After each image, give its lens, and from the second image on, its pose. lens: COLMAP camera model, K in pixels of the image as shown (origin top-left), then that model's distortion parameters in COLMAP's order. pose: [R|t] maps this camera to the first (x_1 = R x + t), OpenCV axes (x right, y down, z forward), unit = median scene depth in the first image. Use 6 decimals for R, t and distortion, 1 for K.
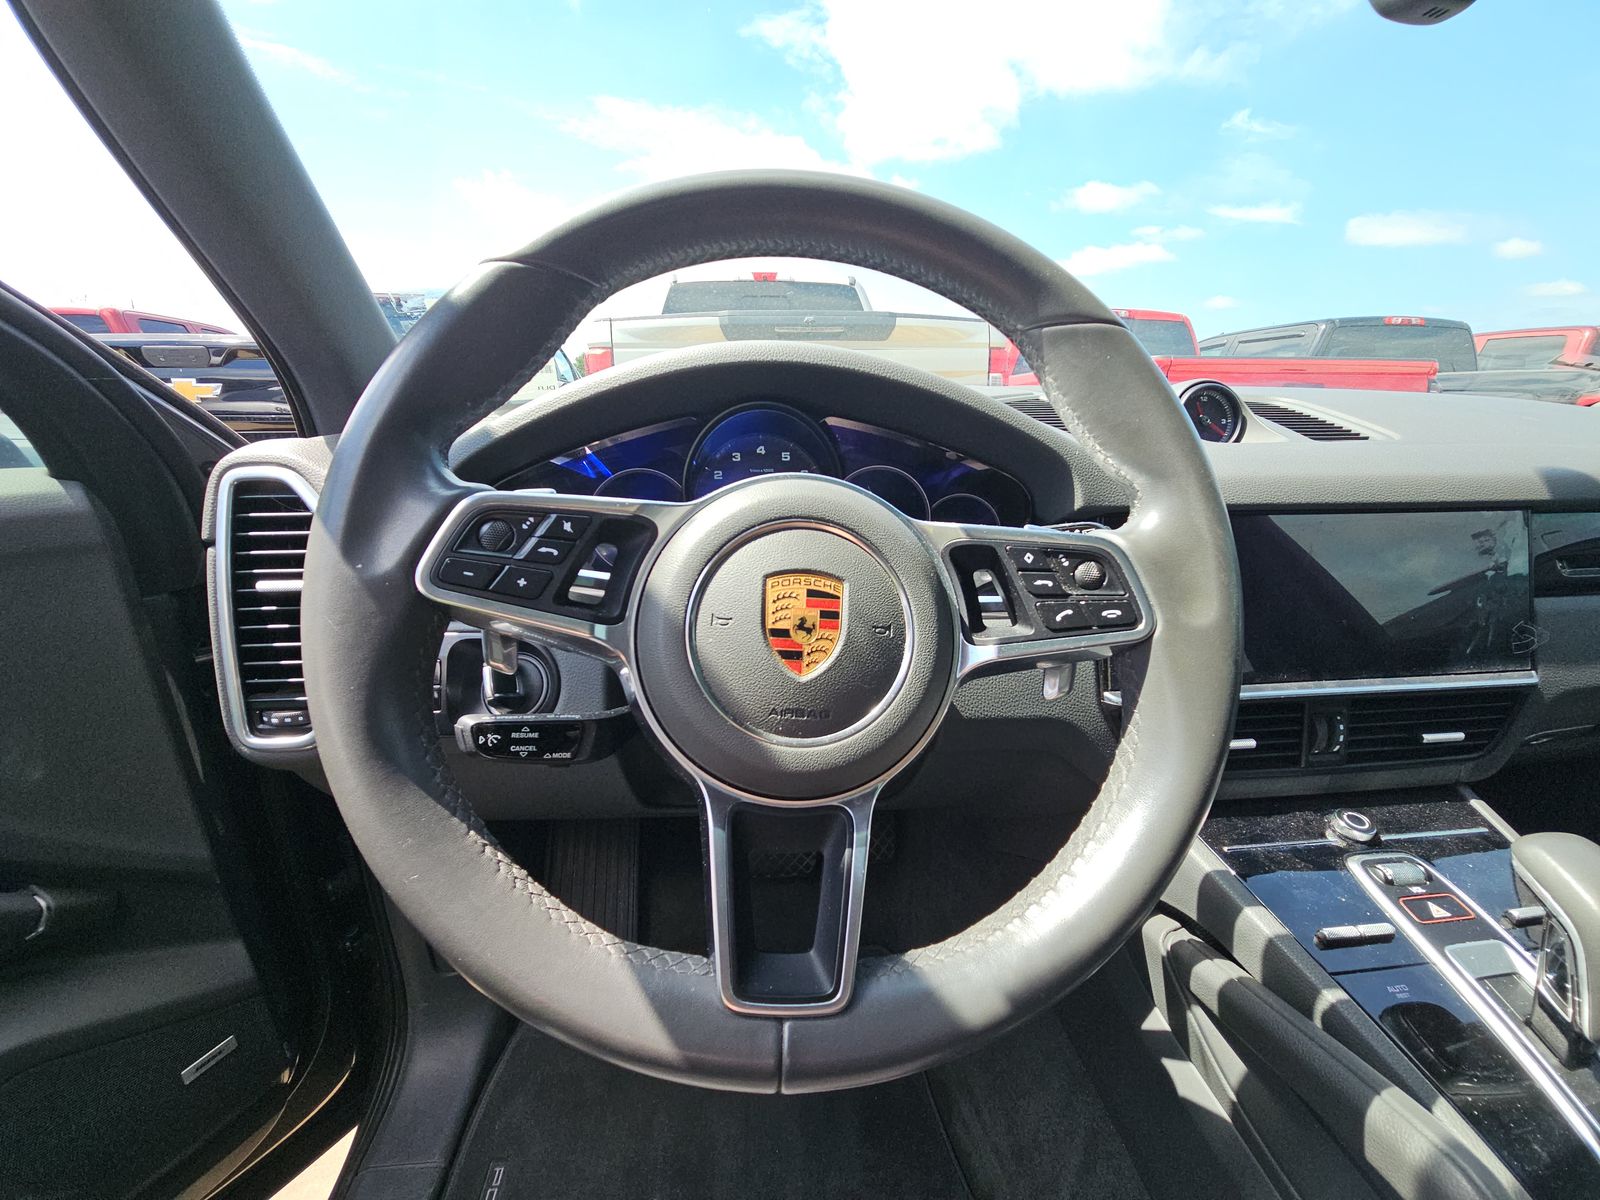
lens RADIAL K [[655.8, 0, 804.6], [0, 655.8, 595.2], [0, 0, 1]] dist [0.008765, -0.008546]
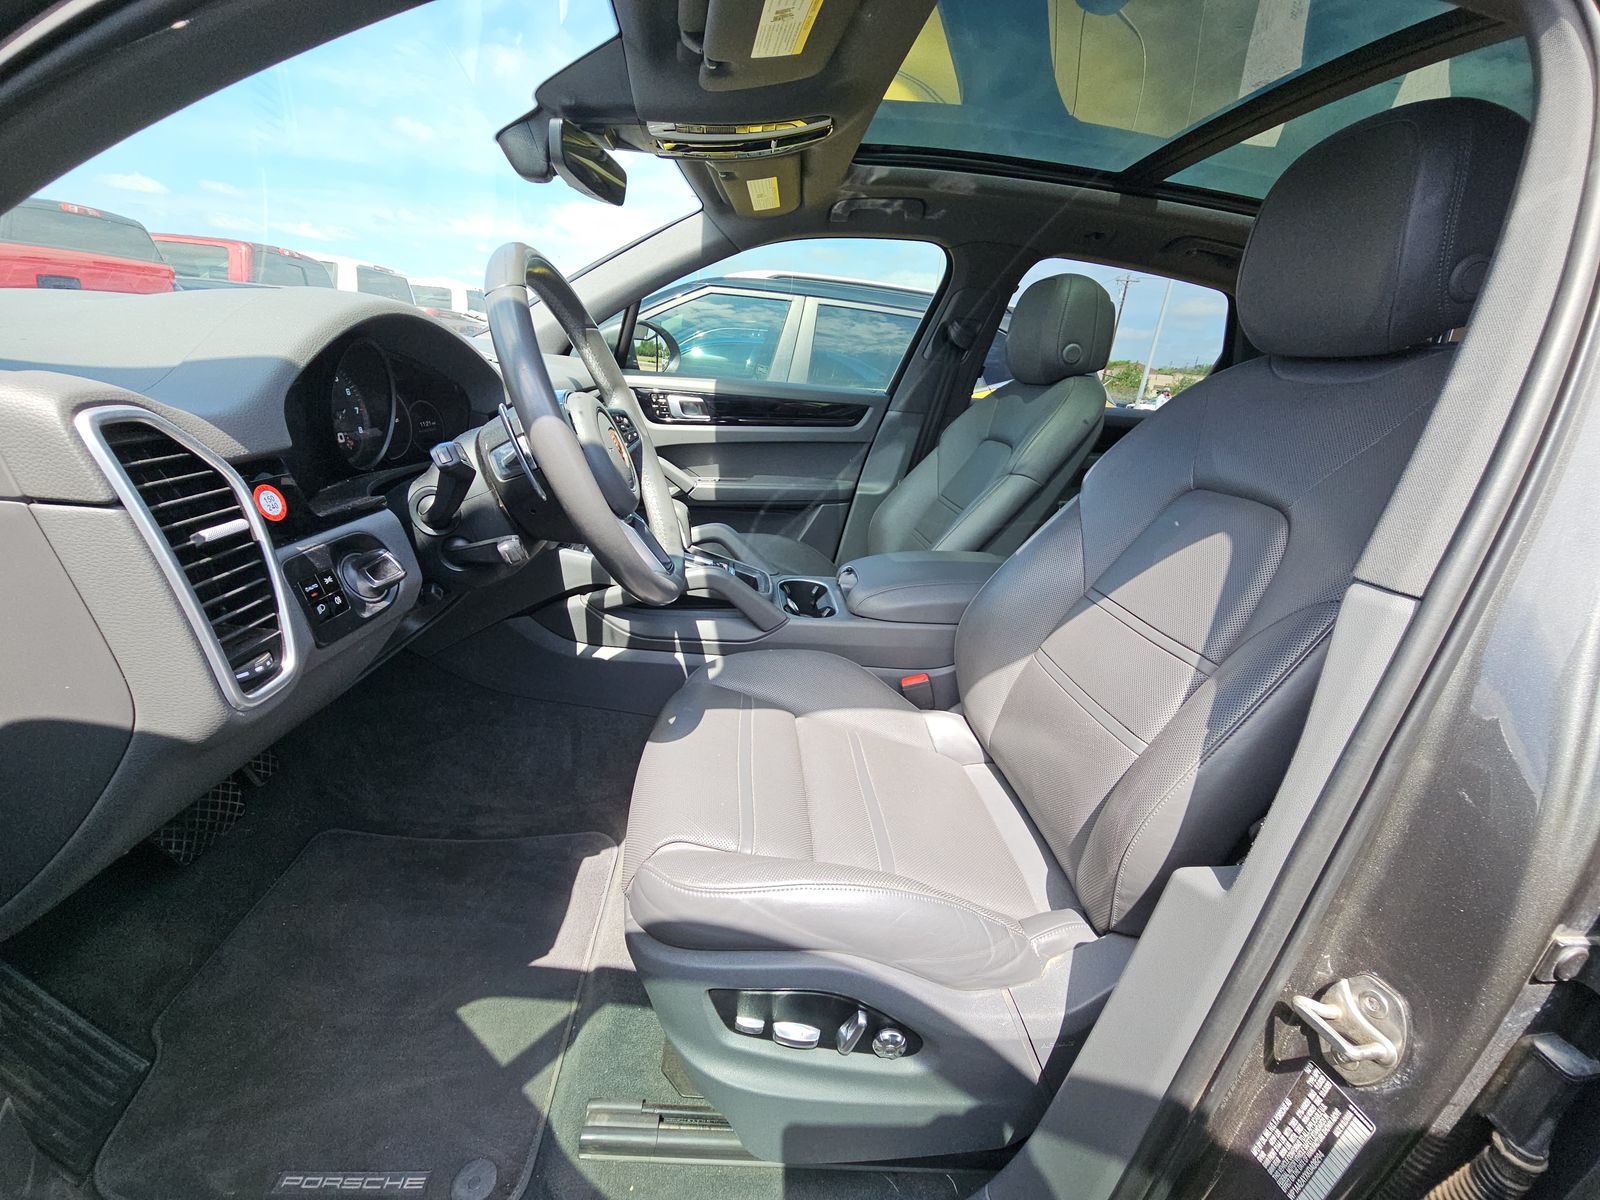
lens RADIAL K [[655.8, 0, 796.9], [0, 655.8, 600.4], [0, 0, 1]] dist [0.008765, -0.008546]
pose [[0.028462, -0.338048, 0.940698, -2.301912], [0.191505, 0.925492, 0.326789, -0.096035], [-0.981079, 0.170847, 0.091080, 0.135184]]
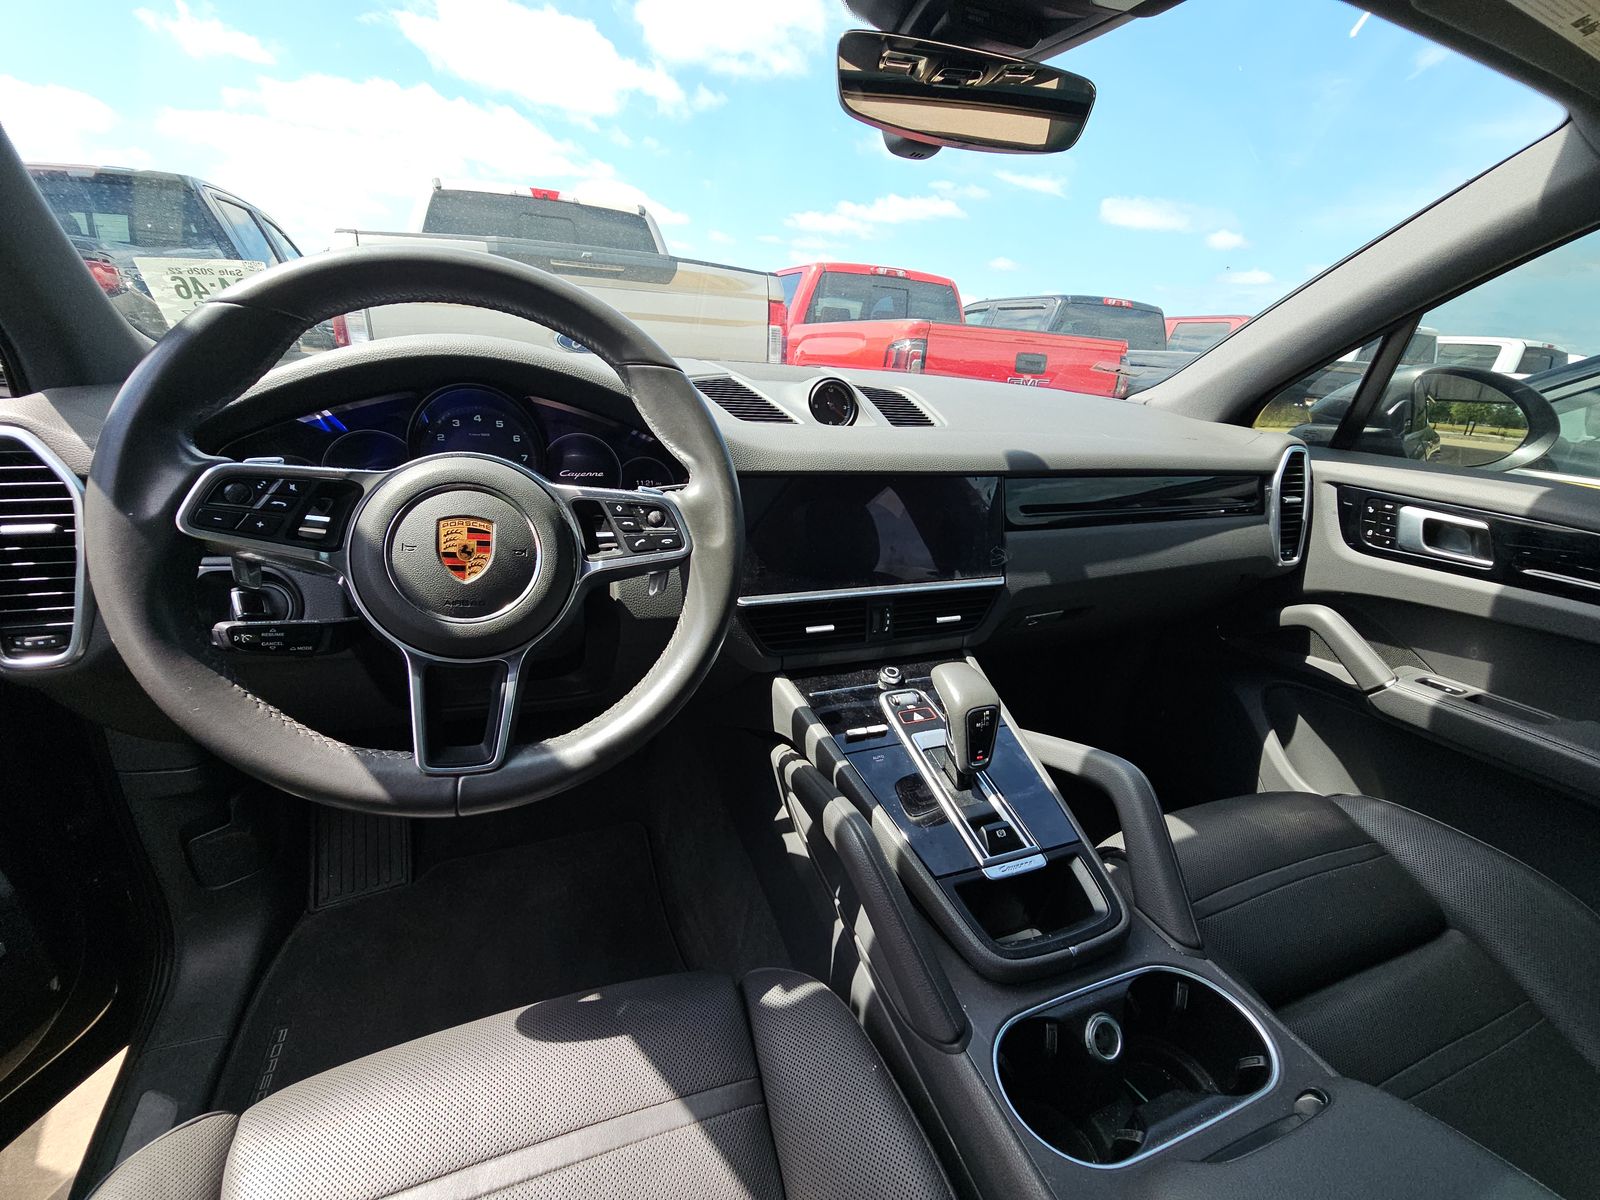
lens RADIAL K [[655.8, 0, 801.8], [0, 655.8, 596.4], [0, 0, 1]] dist [0.008765, -0.008546]
pose [[0.962445, -0.034045, 0.269333, 0.307193], [0.009491, 0.995719, 0.091948, 0.015868], [-0.271310, -0.085938, 0.958648, -0.691291]]
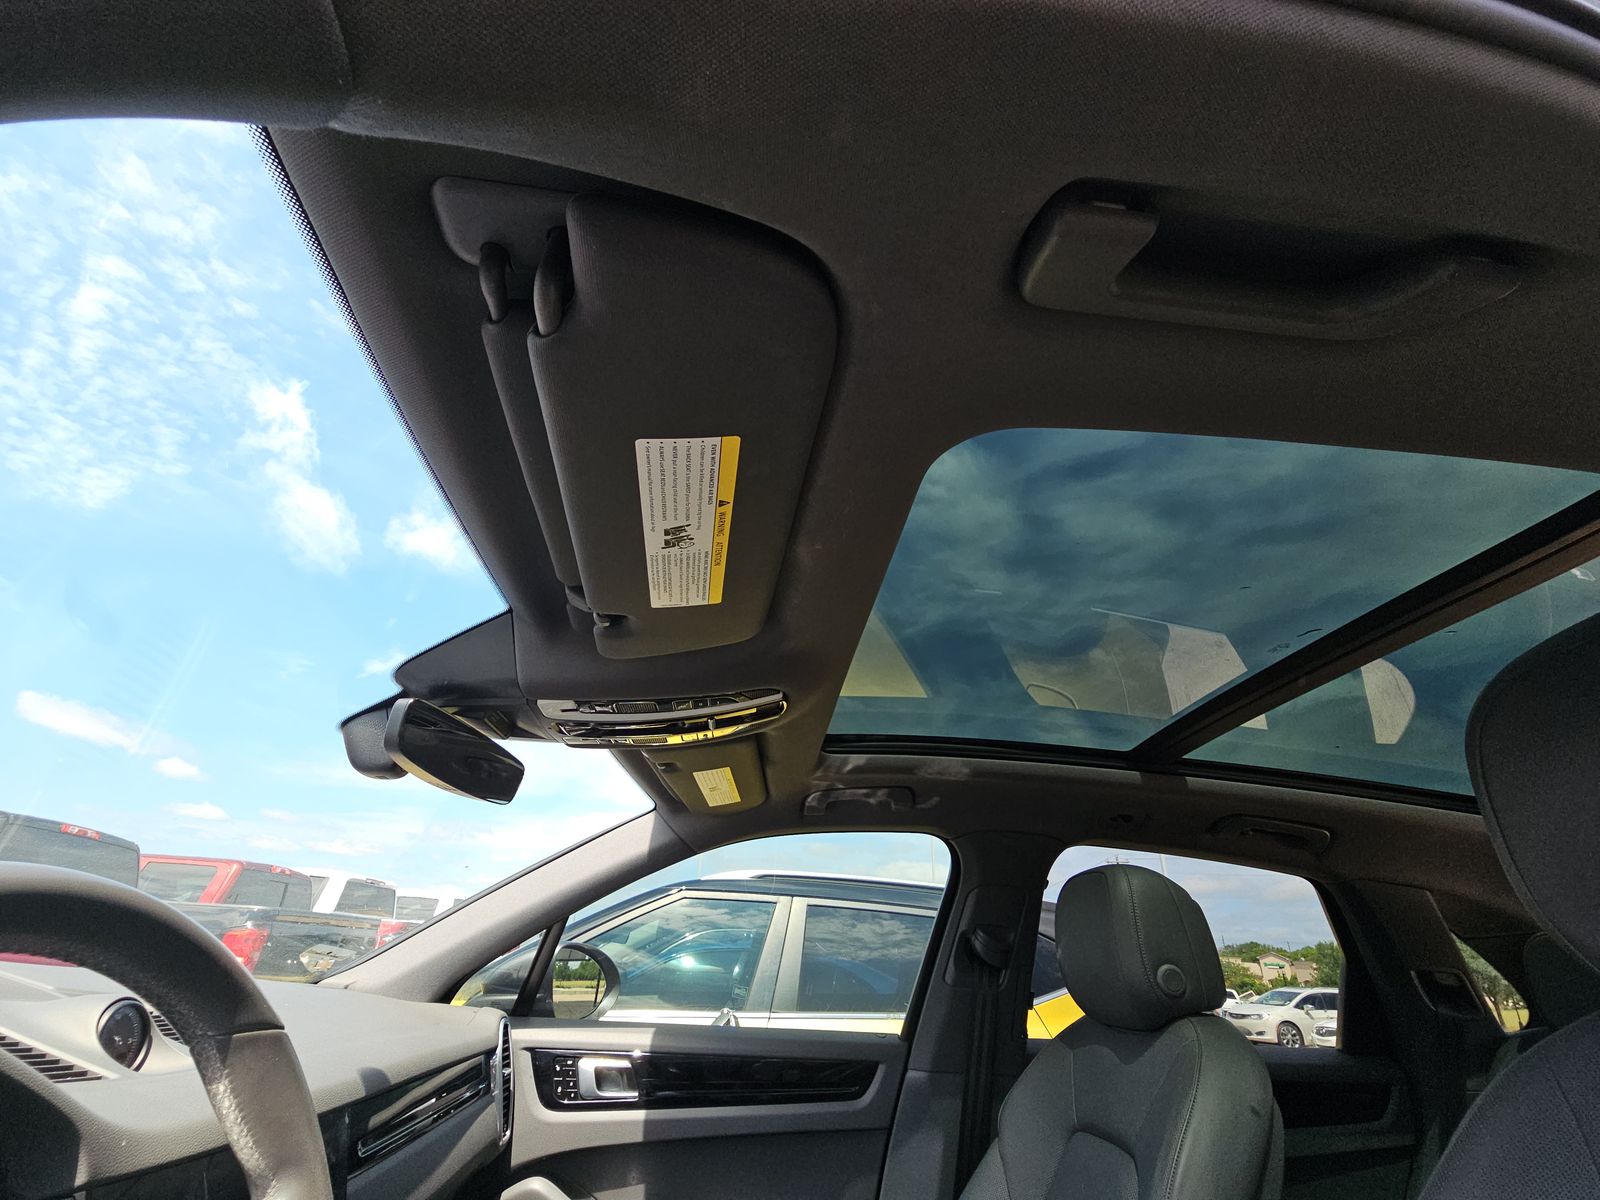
lens RADIAL K [[655.8, 0, 804.2], [0, 655.8, 601.3], [0, 0, 1]] dist [0.008765, -0.008546]
pose [[0.022499, 0.479975, 0.876993, -0.968175], [0.229713, 0.851263, -0.471787, -0.264784], [-0.972998, 0.212071, -0.091104, -0.055018]]
